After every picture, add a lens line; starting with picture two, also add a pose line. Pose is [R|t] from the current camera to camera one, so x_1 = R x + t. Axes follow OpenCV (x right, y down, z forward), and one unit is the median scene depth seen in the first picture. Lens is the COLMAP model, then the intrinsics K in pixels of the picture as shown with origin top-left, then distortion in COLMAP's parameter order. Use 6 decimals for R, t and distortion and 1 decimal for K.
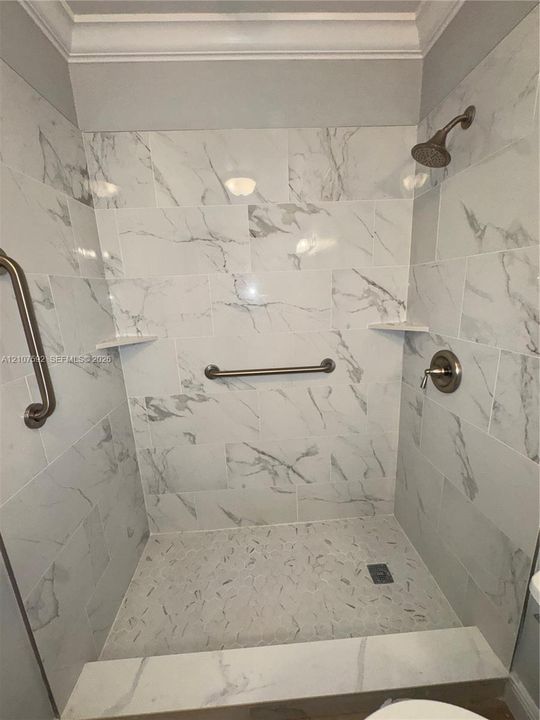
lens RADIAL K [[288.3, 0, 270.0], [0, 288.3, 360.0], [0, 0, 1]] dist [-0.001780, 0.000094]
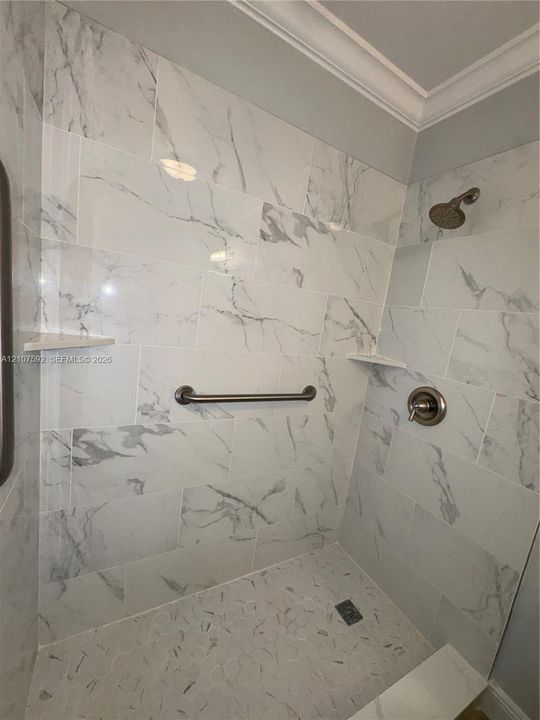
lens RADIAL K [[288.3, 0, 270.0], [0, 288.3, 360.0], [0, 0, 1]] dist [-0.001780, 0.000094]
pose [[0.888269, 0.096391, 0.449096, -0.365480], [-0.071106, 0.994803, -0.072878, -0.010941], [-0.453787, 0.032802, 0.890506, 0.230355]]
